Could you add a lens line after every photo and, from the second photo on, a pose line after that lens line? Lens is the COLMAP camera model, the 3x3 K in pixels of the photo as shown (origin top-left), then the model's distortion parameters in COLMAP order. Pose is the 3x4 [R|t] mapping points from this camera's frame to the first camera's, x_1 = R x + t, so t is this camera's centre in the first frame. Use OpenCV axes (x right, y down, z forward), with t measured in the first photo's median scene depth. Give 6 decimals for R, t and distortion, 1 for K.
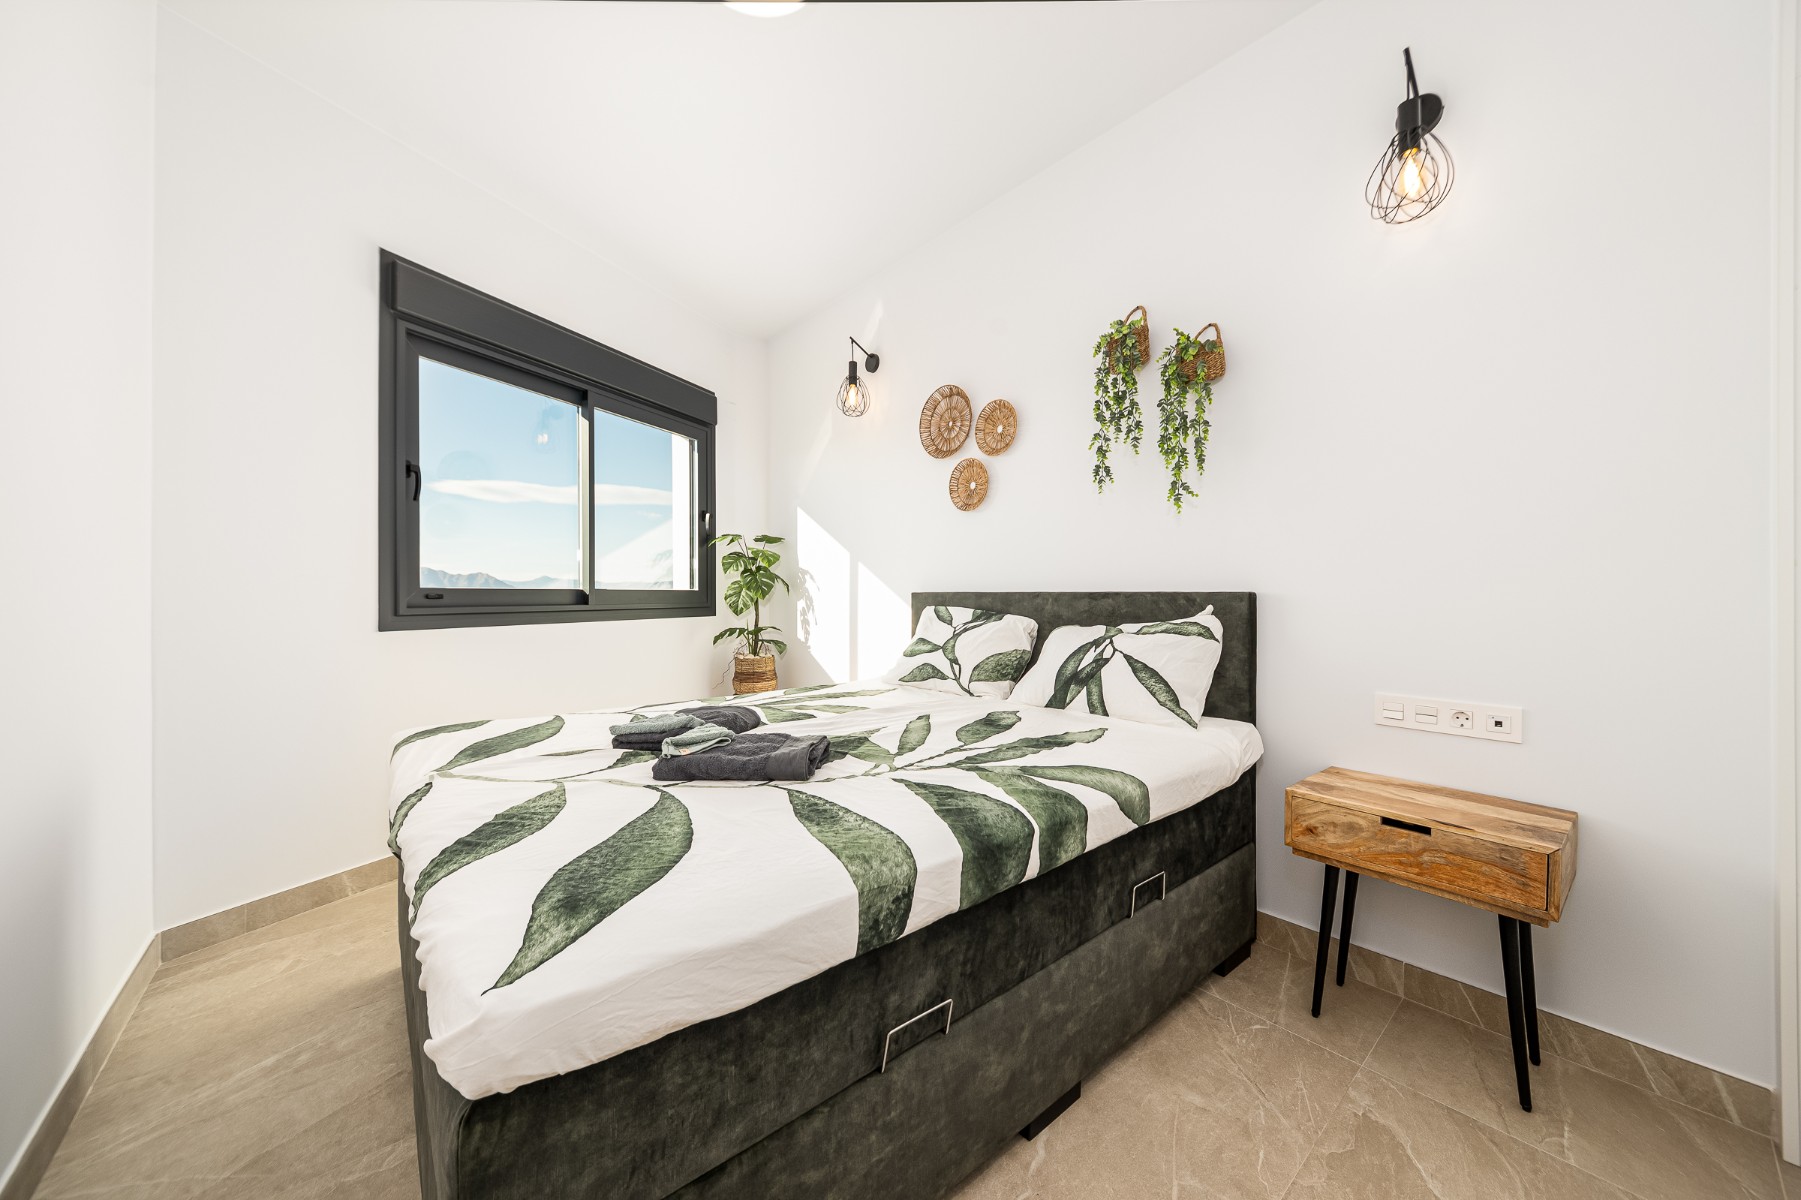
lens RADIAL K [[664.1, 0, 924.1], [0, 664.1, 581.8], [0, 0, 1]] dist [-0.000701, -0.000128]
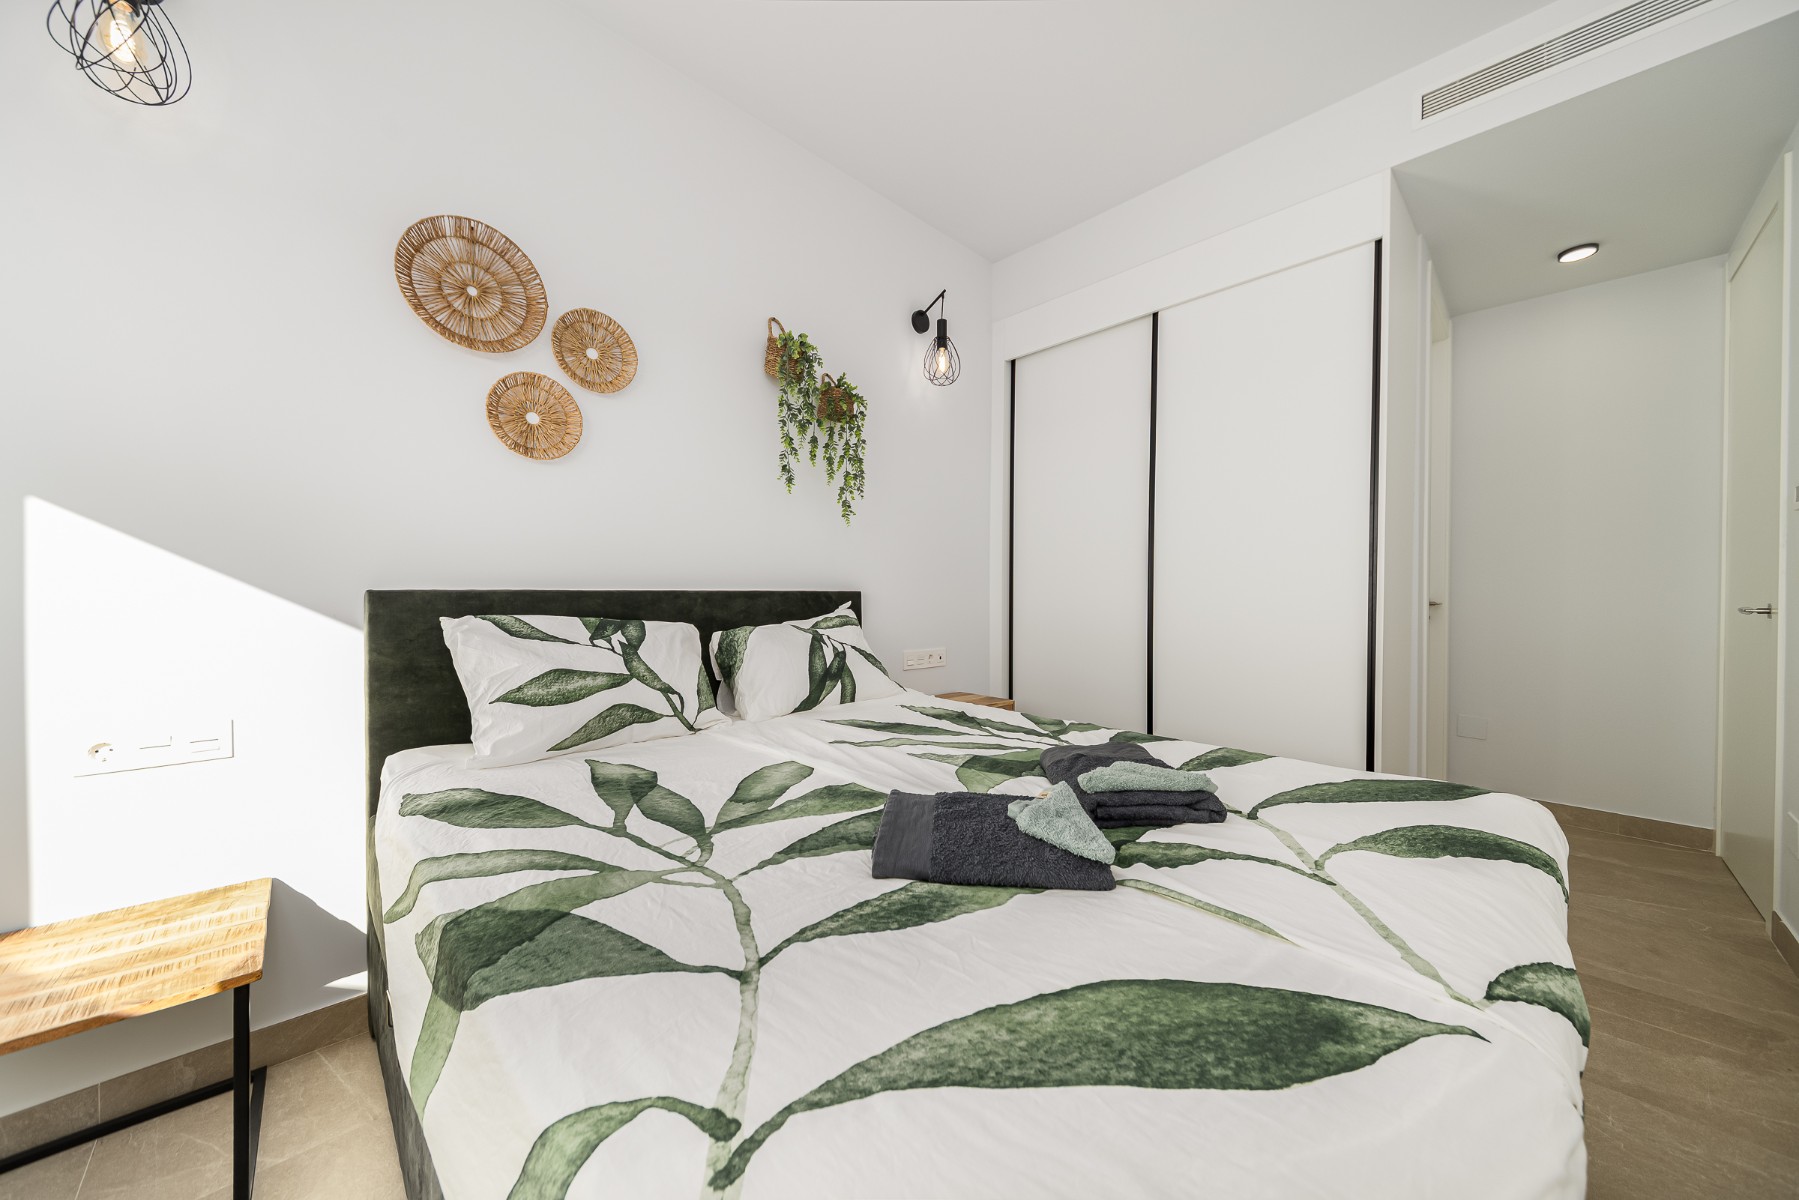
lens RADIAL K [[637.0, 0, 899.5], [0, 637.0, 600.0], [0, 0, 1]] dist [-0.000971, -0.000552]
pose [[-0.082226, -0.003879, 0.996606, -0.648500], [-0.005245, 0.999980, 0.003459, 0.023766], [-0.996600, -0.004943, -0.082245, 0.841340]]
